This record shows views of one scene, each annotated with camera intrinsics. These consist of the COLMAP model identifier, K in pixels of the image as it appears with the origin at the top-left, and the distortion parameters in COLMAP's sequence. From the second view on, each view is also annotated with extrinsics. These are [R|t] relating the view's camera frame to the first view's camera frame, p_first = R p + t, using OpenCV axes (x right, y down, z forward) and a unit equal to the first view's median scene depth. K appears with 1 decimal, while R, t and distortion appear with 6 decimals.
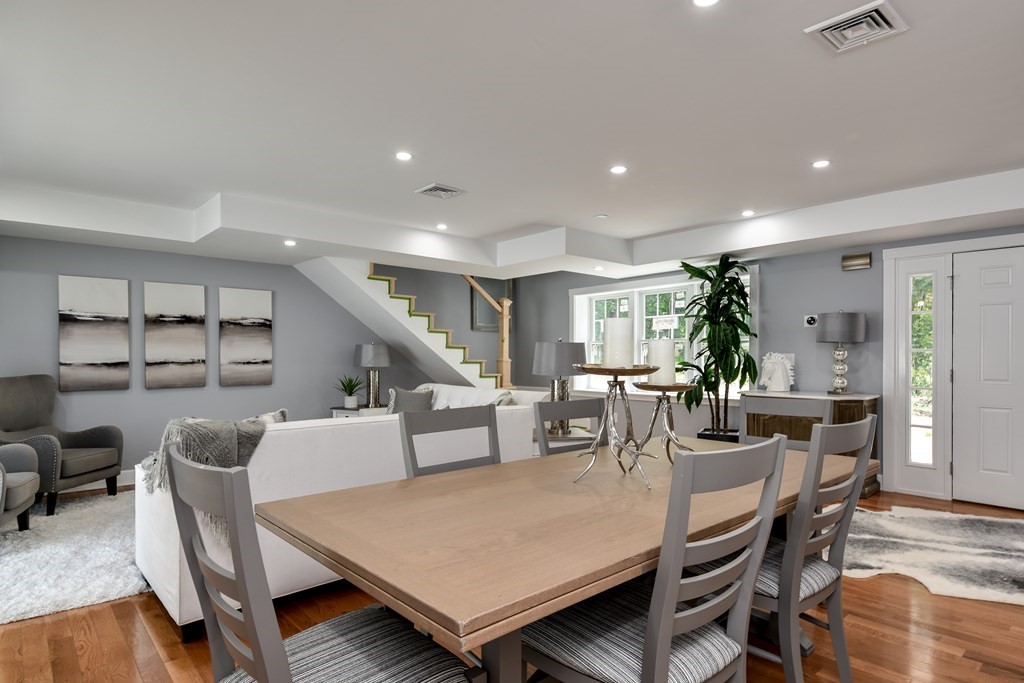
lens RADIAL K [[554.6, 0, 516.4], [0, 554.6, 359.7], [0, 0, 1]] dist [0.054960, -0.053746]
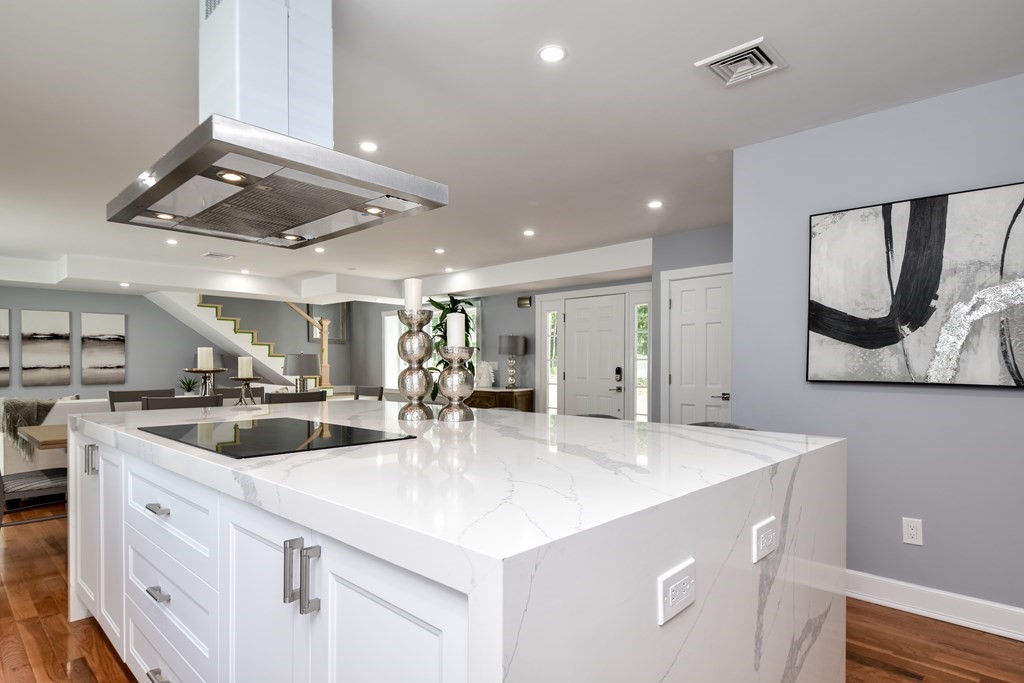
lens RADIAL K [[554.1, 0, 511.4], [0, 554.1, 367.4], [0, 0, 1]] dist [0.068184, -0.051158]
pose [[0.997269, 0.000522, 0.073858, 0.428285], [-0.001124, 0.999966, 0.008115, -0.007567], [-0.073851, -0.008176, 0.997236, -0.473651]]
